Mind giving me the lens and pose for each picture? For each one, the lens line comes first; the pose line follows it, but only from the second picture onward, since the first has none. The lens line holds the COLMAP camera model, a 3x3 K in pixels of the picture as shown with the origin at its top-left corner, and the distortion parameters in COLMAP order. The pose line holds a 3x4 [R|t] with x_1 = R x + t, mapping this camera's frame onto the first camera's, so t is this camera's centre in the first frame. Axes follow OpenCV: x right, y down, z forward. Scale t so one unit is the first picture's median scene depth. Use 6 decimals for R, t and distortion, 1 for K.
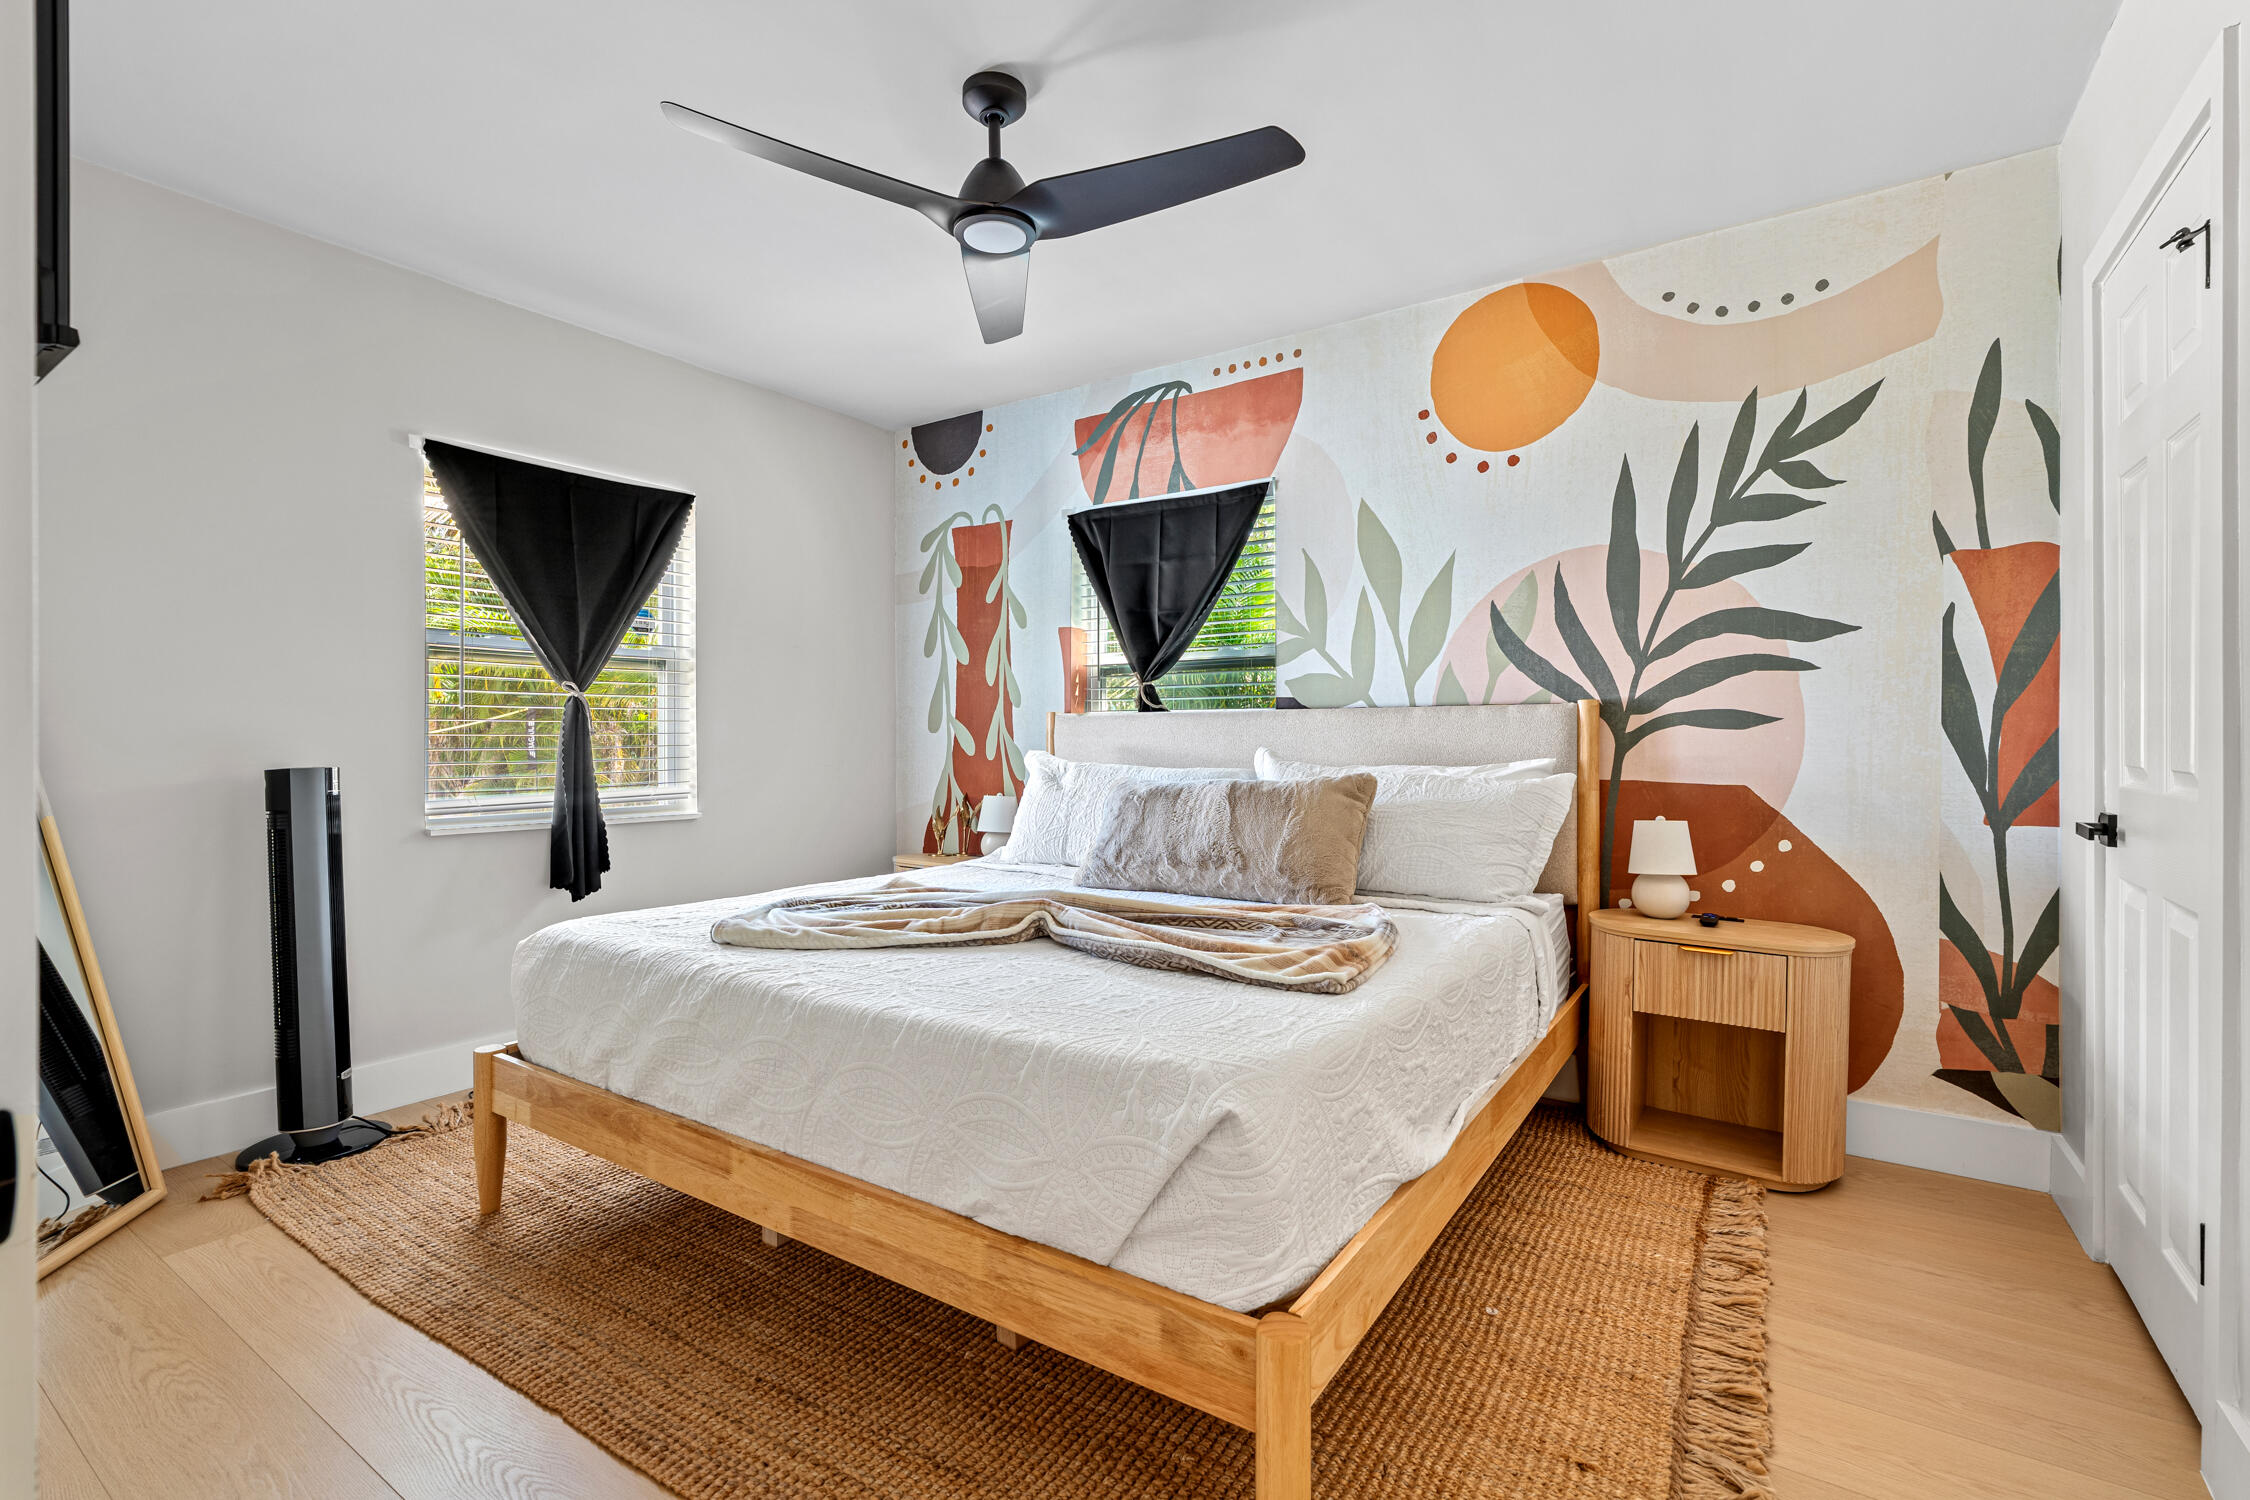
lens RADIAL K [[1021.6, 0, 1110.5], [0, 1021.6, 736.8], [0, 0, 1]] dist [0.001797, 0.000087]
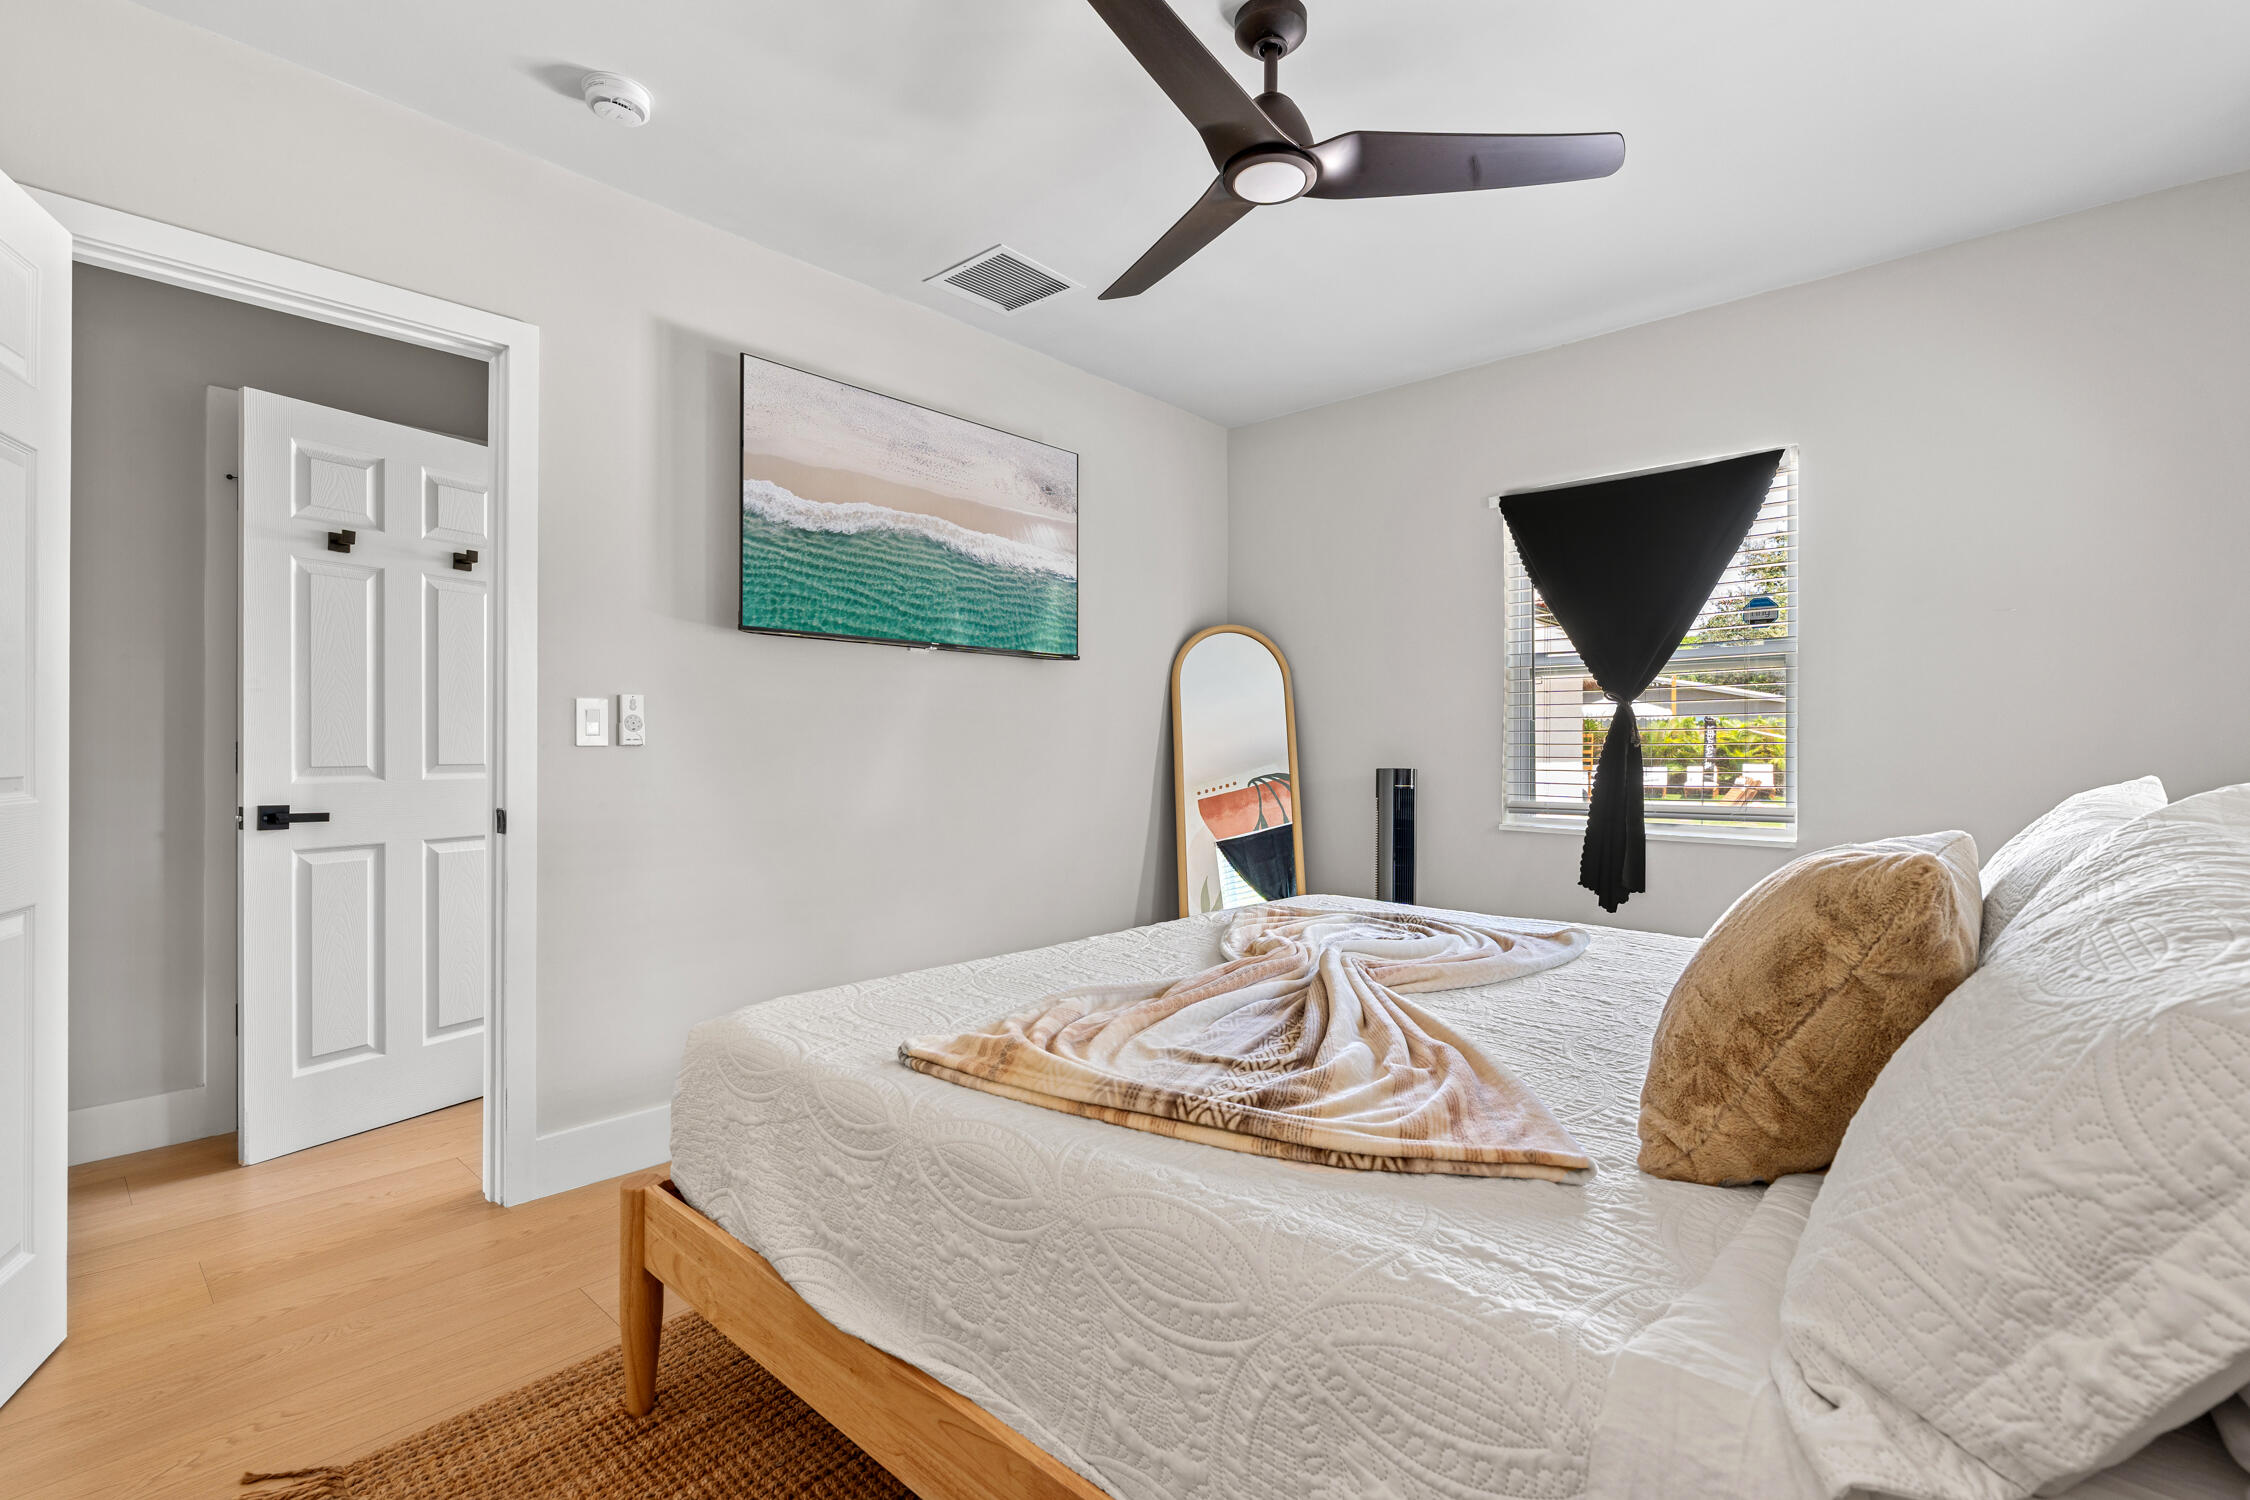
lens RADIAL K [[1021.6, 0, 1111.8], [0, 1021.6, 748.5], [0, 0, 1]] dist [0.001797, 0.000087]
pose [[-0.131163, 0.002377, -0.991358, 0.534156], [-0.011519, 0.999926, 0.003922, 0.001960], [0.991294, 0.011933, -0.131125, 0.681803]]
